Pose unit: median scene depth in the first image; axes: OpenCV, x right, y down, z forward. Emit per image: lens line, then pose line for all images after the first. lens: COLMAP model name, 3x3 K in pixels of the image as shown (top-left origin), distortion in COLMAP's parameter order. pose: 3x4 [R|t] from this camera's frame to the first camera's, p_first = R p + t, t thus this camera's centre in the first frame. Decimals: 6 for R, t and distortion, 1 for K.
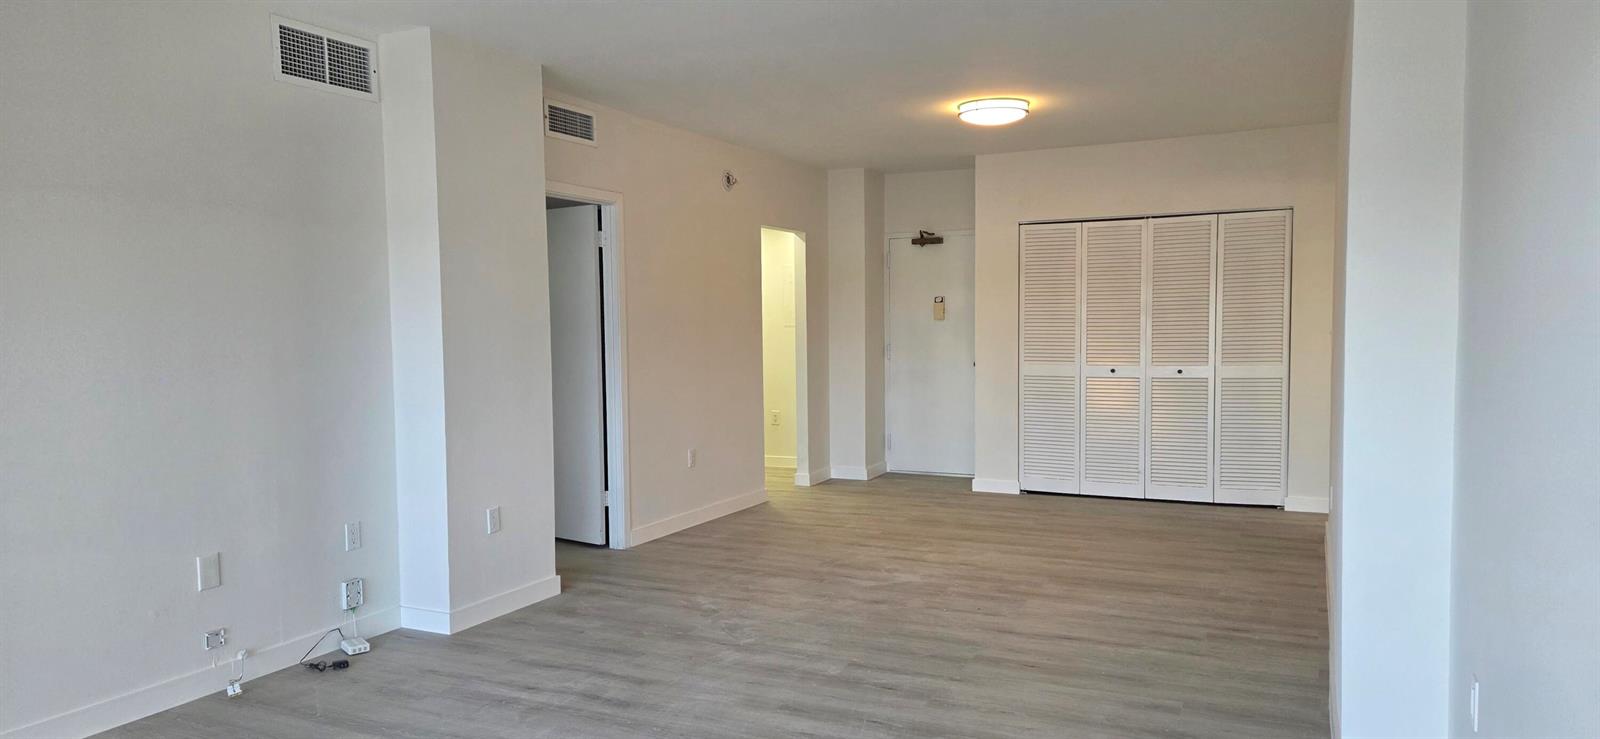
lens RADIAL K [[1075.8, 0, 804.3], [0, 1075.8, 357.7], [0, 0, 1]] dist [0.066393, -0.063020]
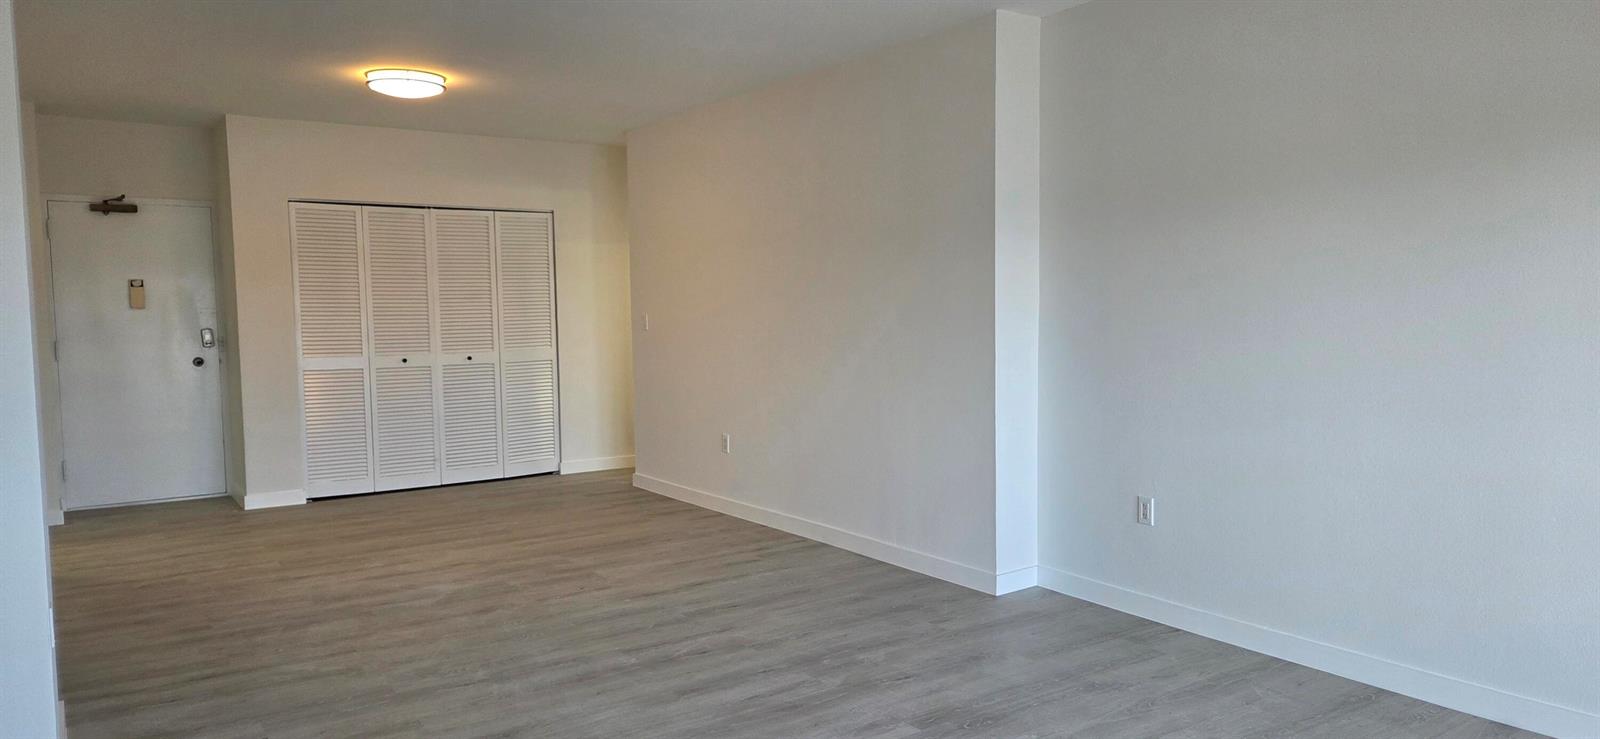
lens RADIAL K [[1075.8, 0, 799.0], [0, 1075.8, 382.4], [0, 0, 1]] dist [0.066393, -0.063020]
pose [[0.476663, -0.058584, 0.877132, -0.581099], [0.037468, 0.998224, 0.046310, -0.000808], [-0.878287, 0.010790, 0.478011, 0.308025]]
